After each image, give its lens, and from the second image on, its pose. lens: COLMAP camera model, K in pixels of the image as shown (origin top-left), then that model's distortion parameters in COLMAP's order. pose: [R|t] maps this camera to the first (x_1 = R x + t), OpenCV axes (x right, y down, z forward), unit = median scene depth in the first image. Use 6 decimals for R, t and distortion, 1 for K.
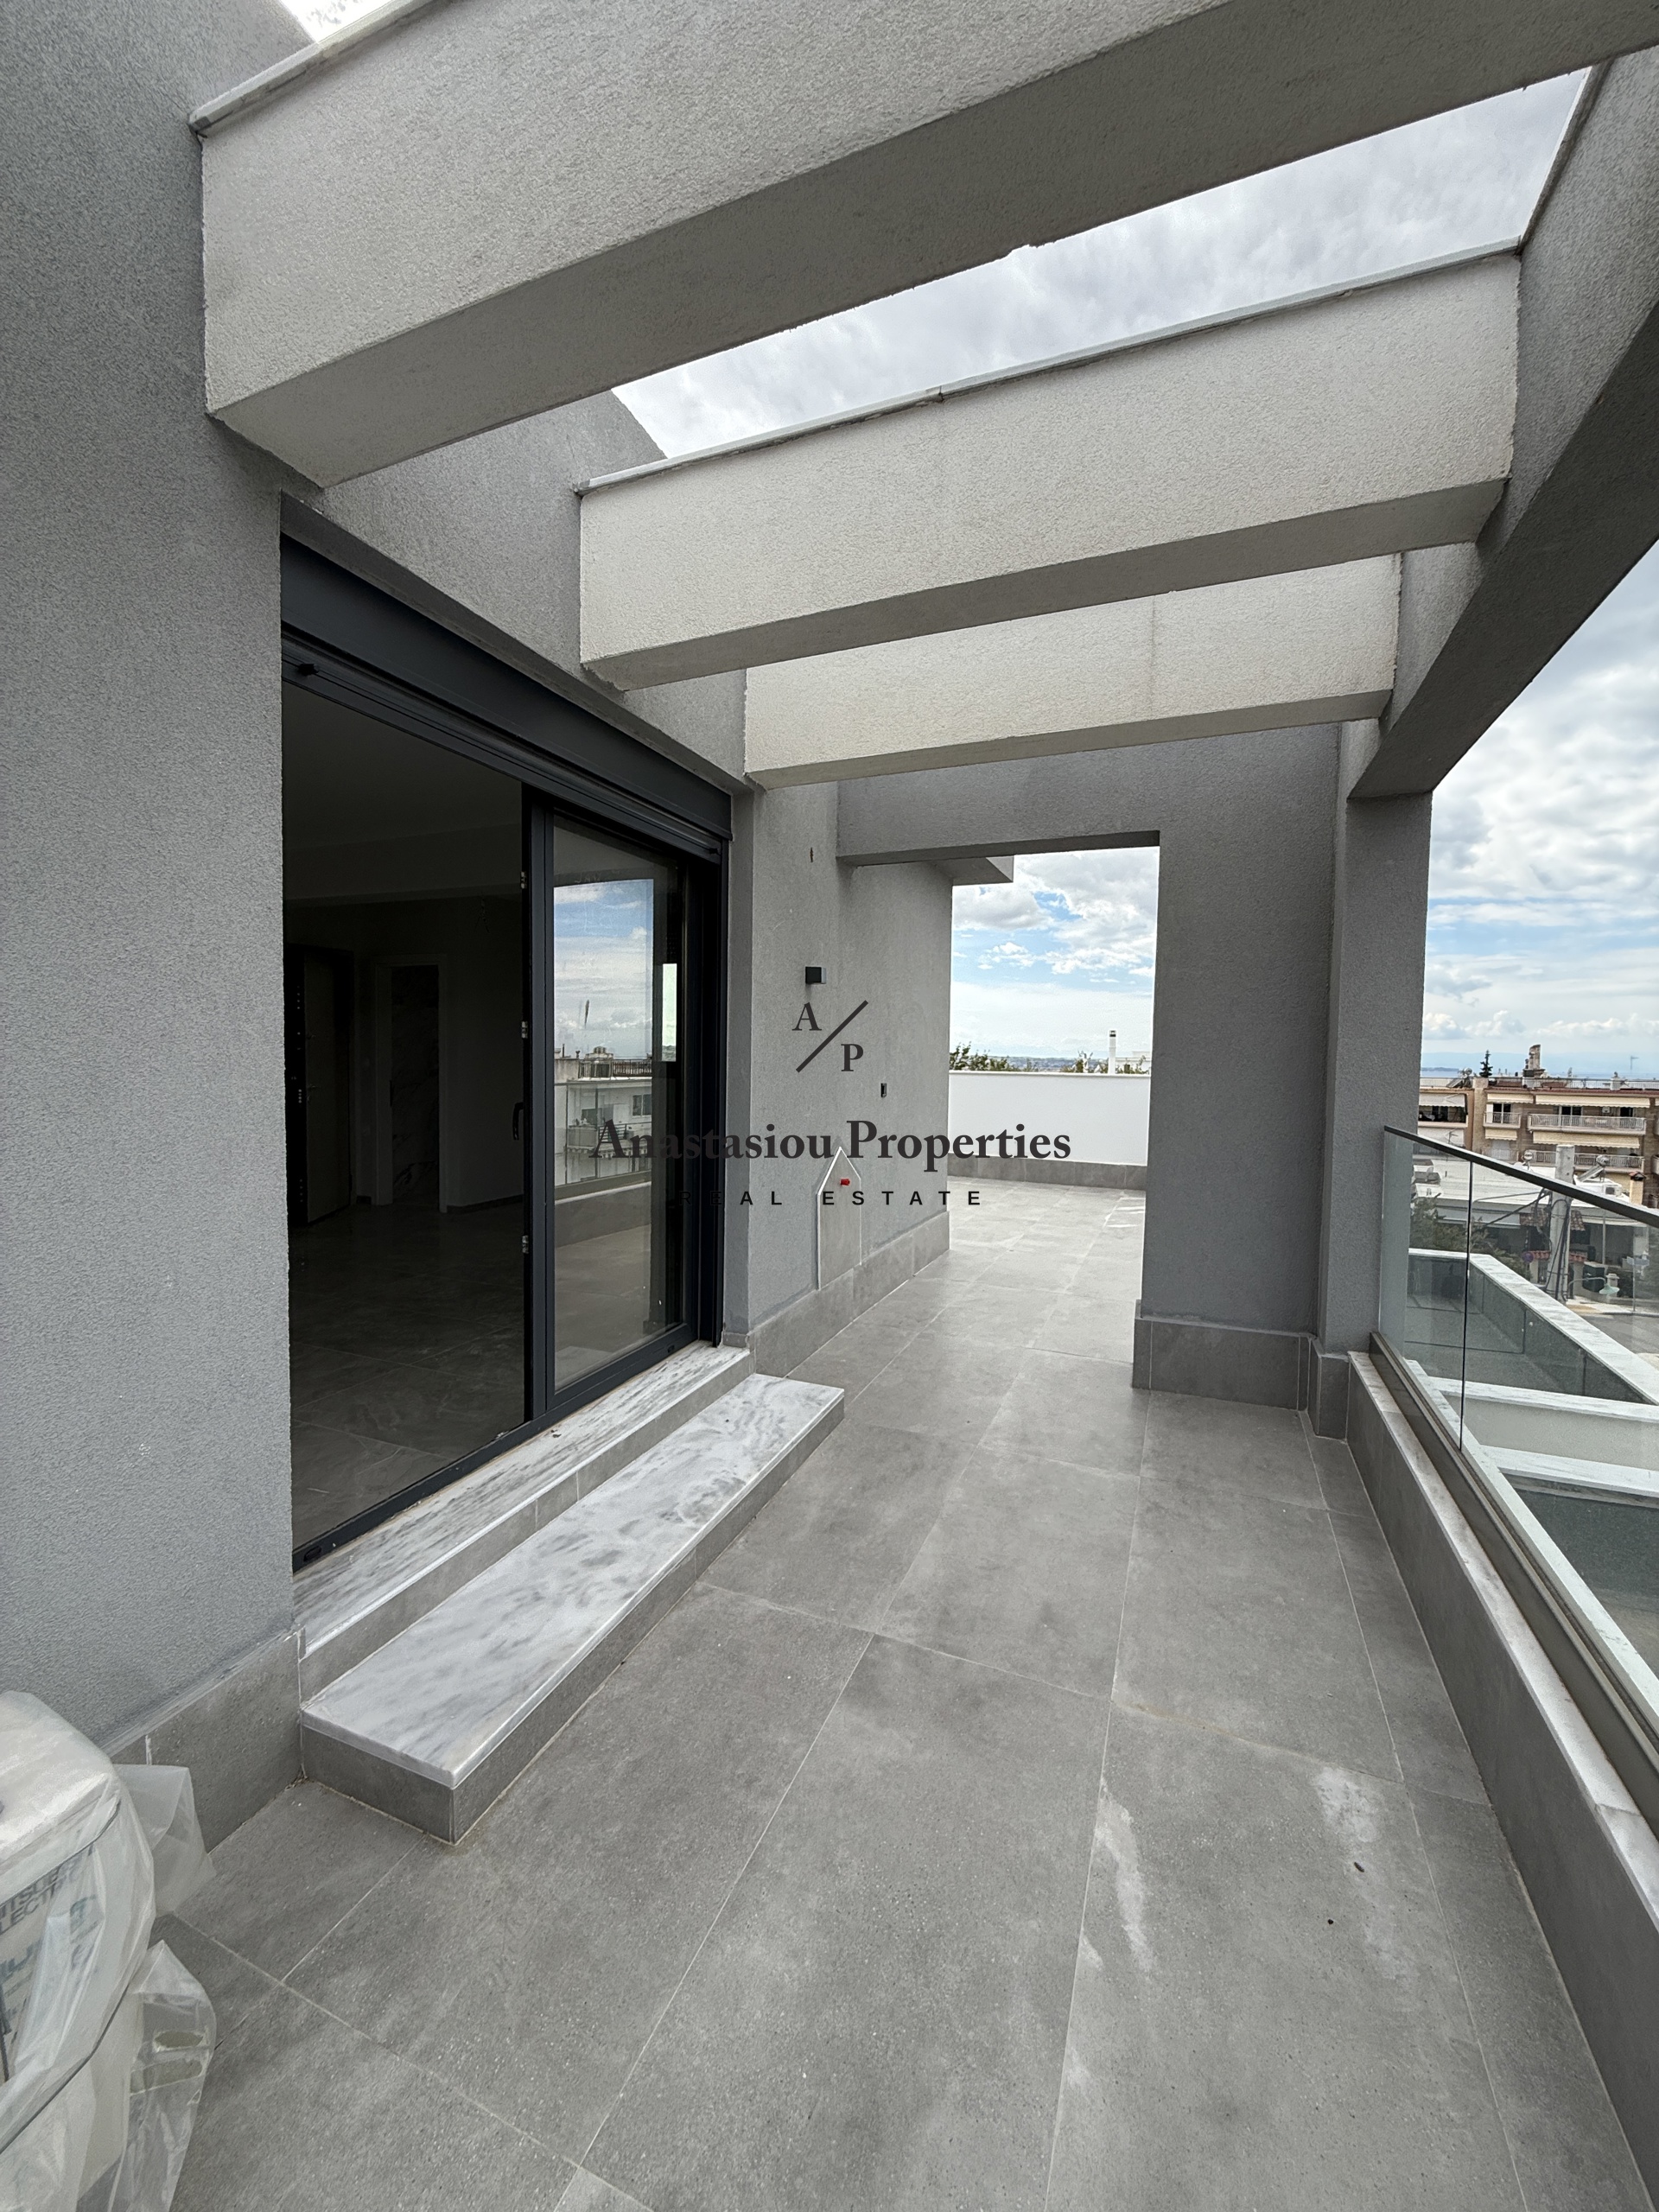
lens RADIAL K [[886.0, 0, 838.0], [0, 886.0, 1102.8], [0, 0, 1]] dist [0.001439, 0.000515]
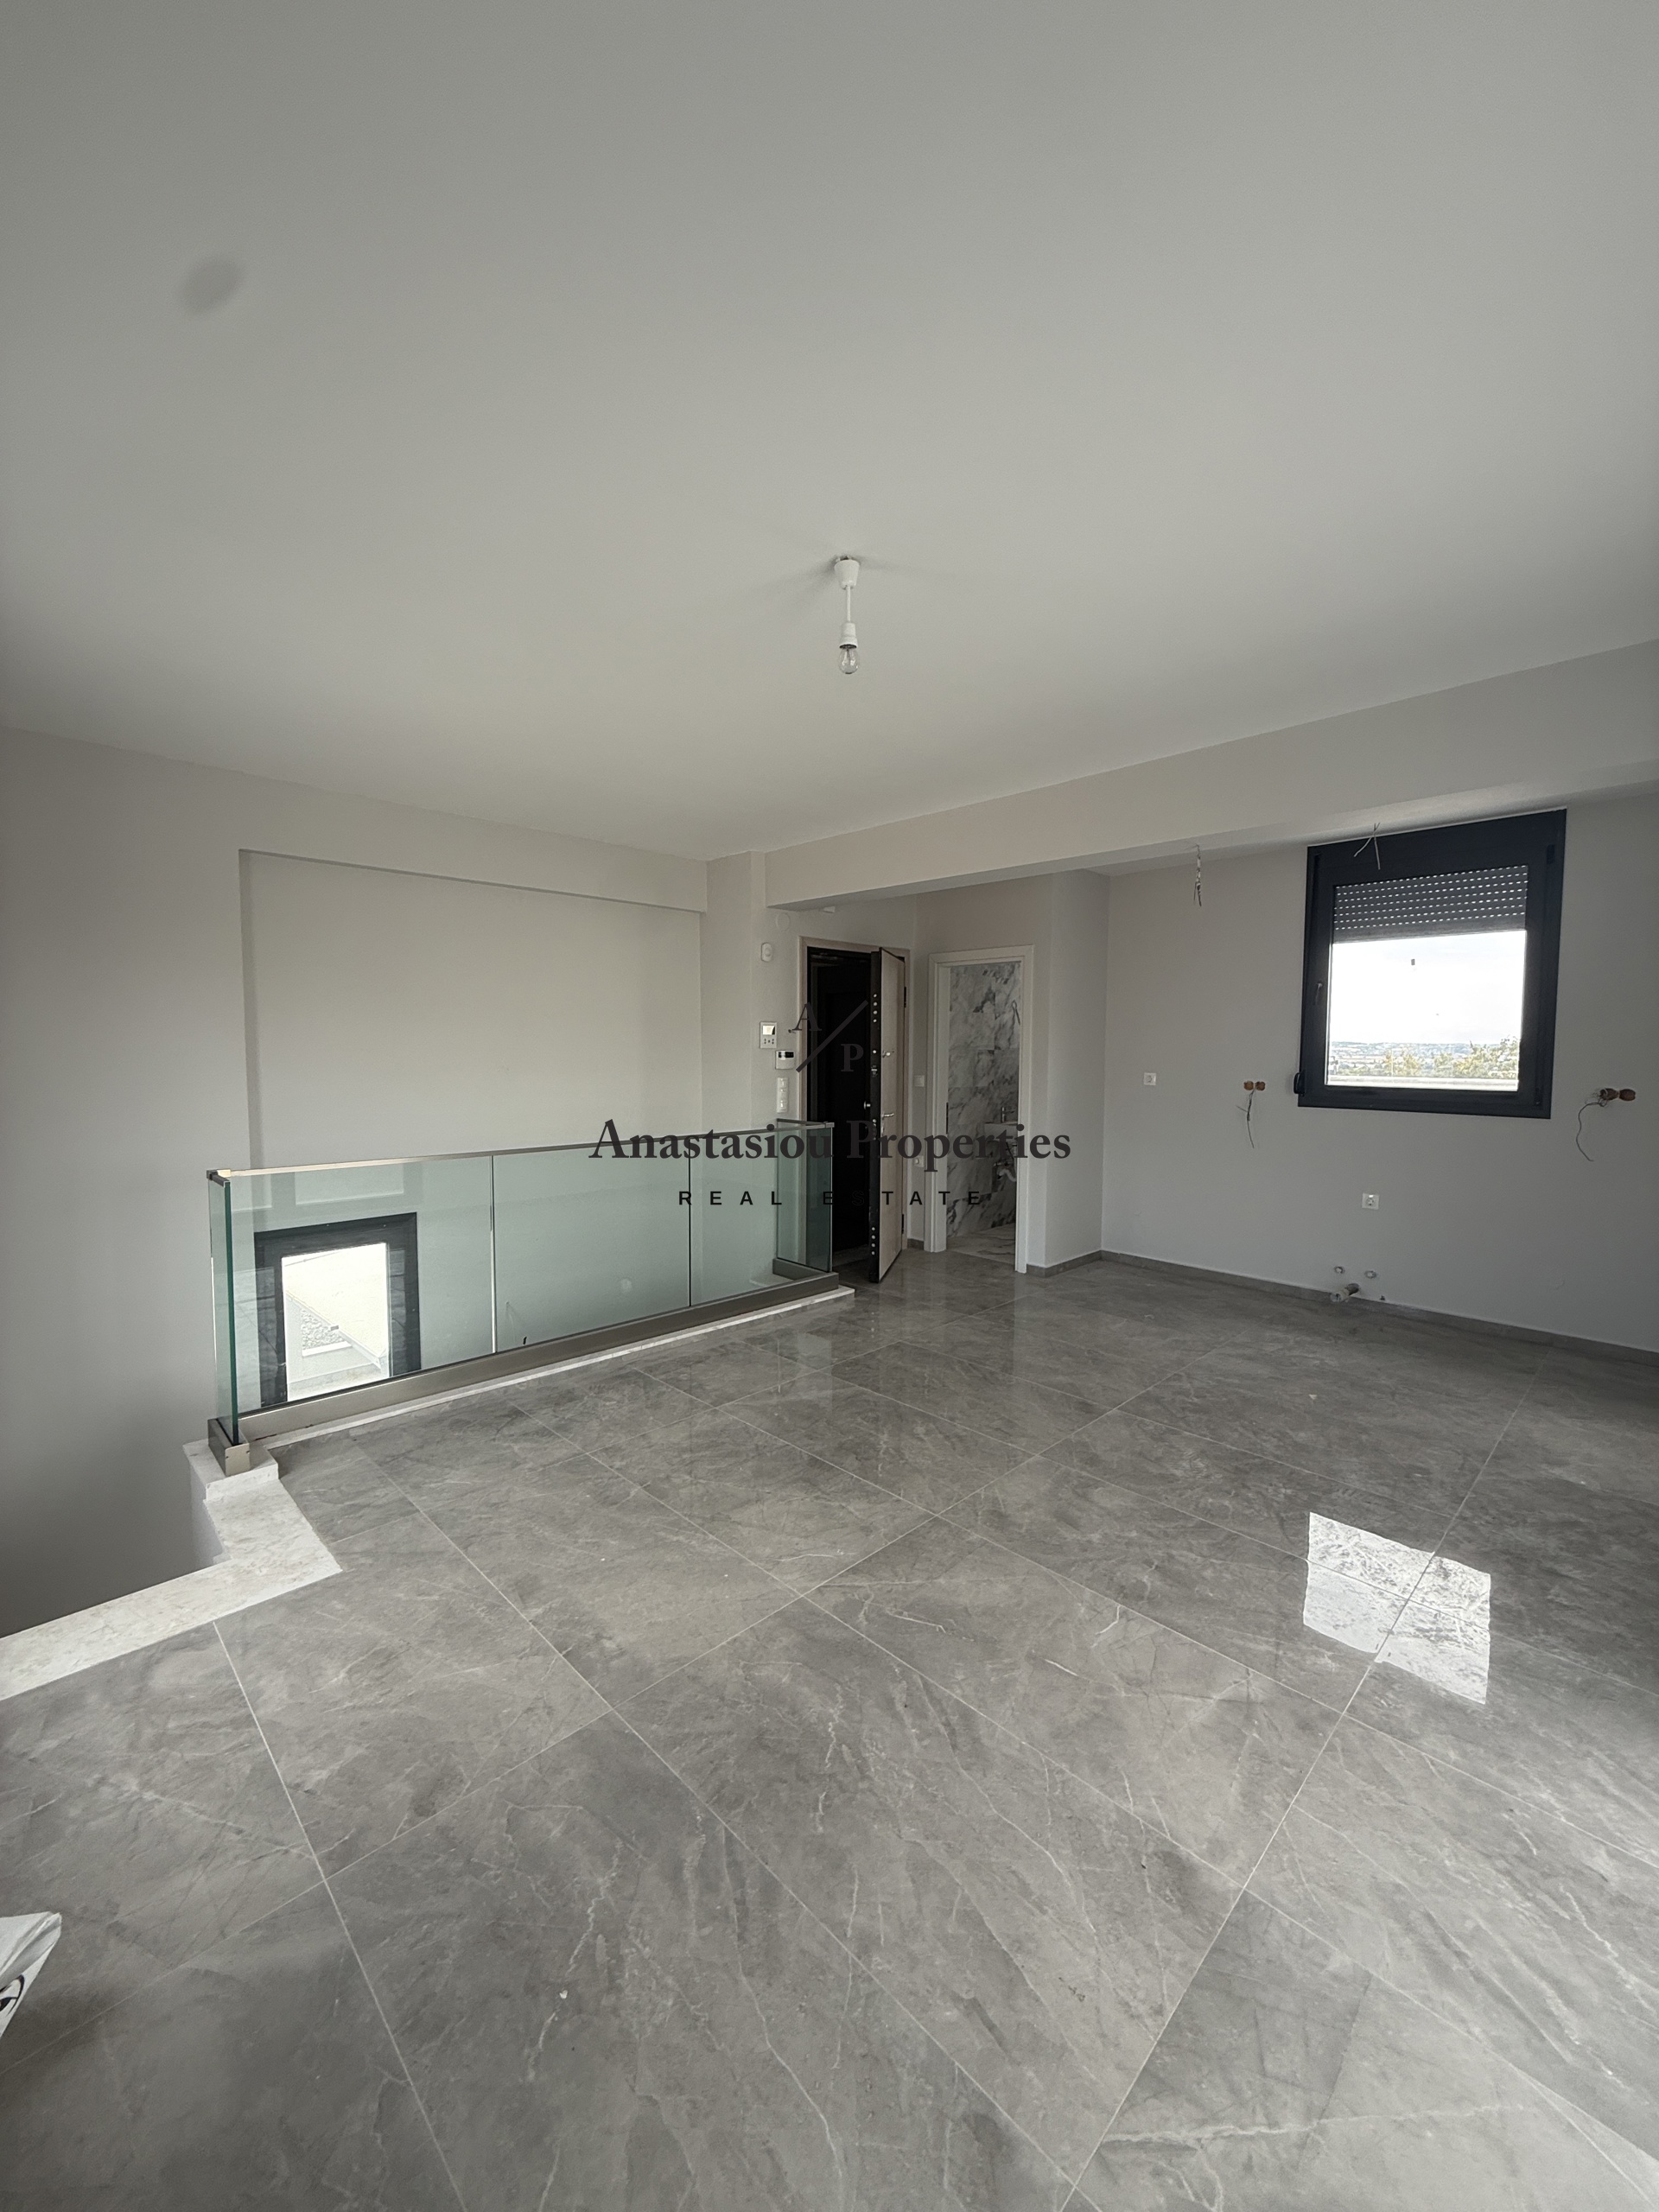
lens RADIAL K [[886.0, 0, 835.0], [0, 886.0, 1100.7], [0, 0, 1]] dist [0.001439, 0.000515]
pose [[0.920532, 0.017980, -0.390253, -0.381882], [-0.016331, 0.999838, 0.007544, -0.042036], [0.390325, -0.000572, 0.920677, 0.275504]]
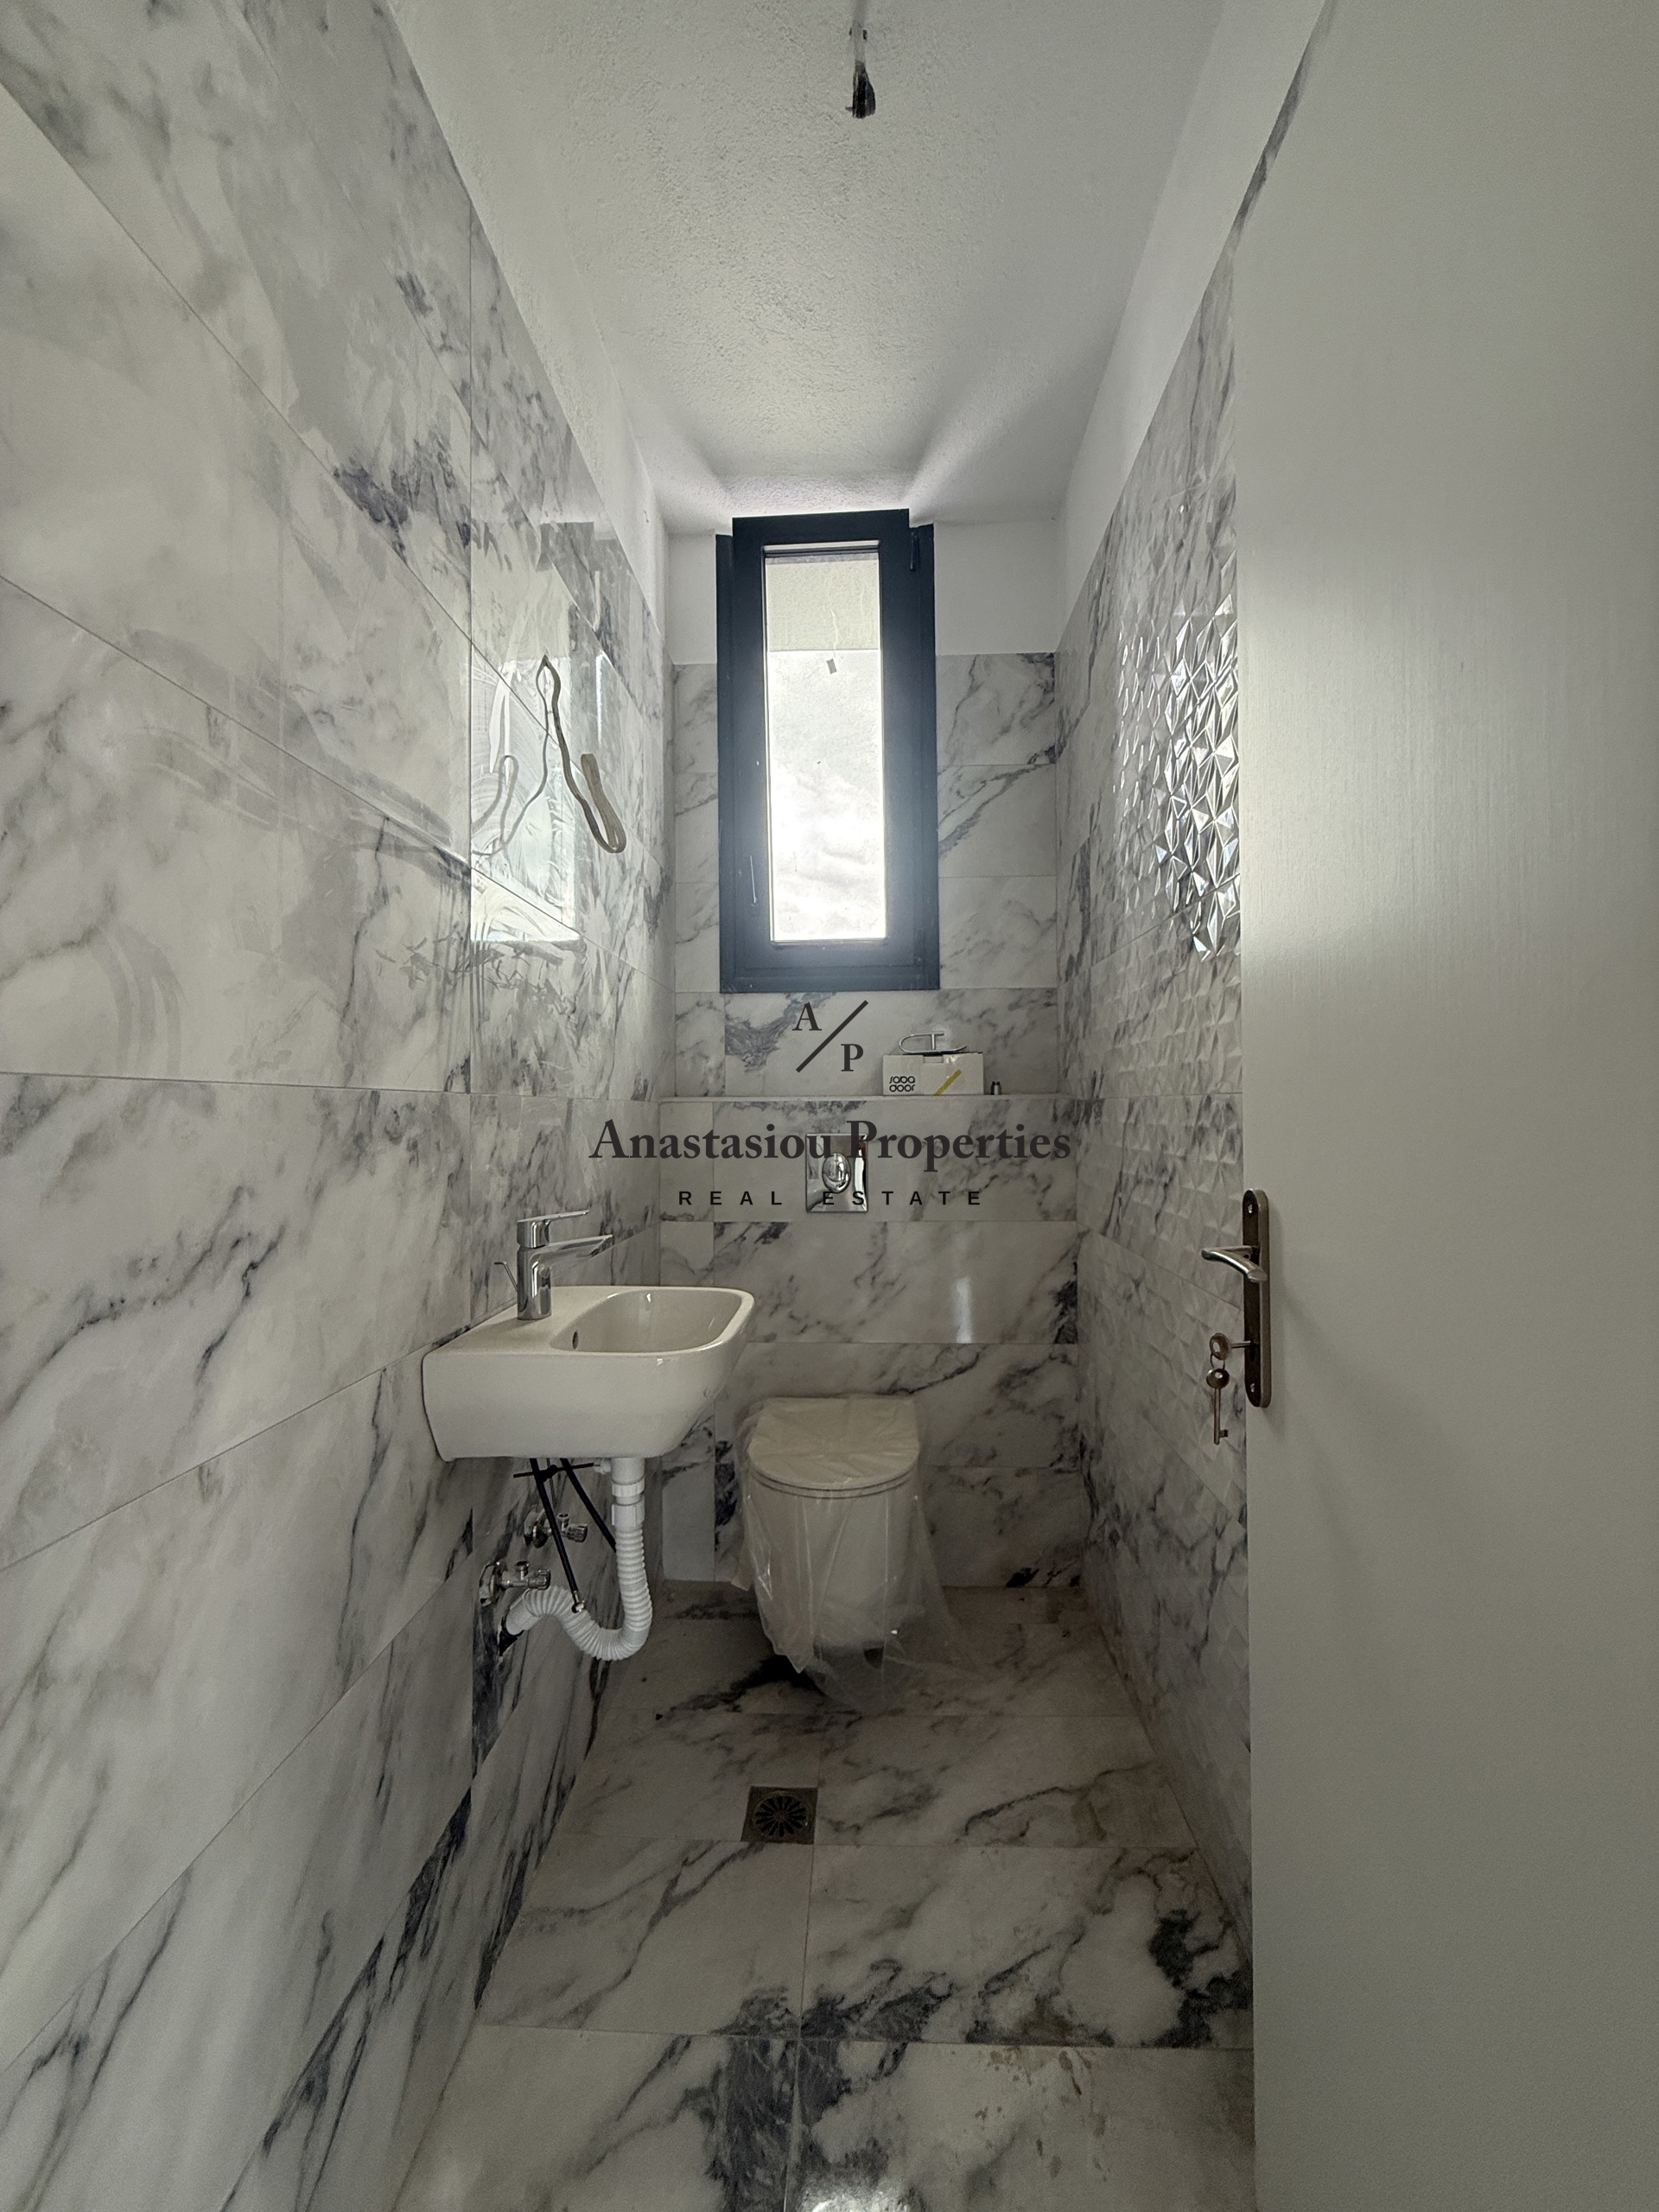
lens RADIAL K [[886.0, 0, 836.6], [0, 886.0, 1100.0], [0, 0, 1]] dist [0.001439, 0.000515]
pose [[0.939660, -0.015860, 0.341743, -0.656854], [0.037474, 0.997686, -0.056734, -0.041269], [-0.340052, 0.066117, 0.938079, 1.307161]]
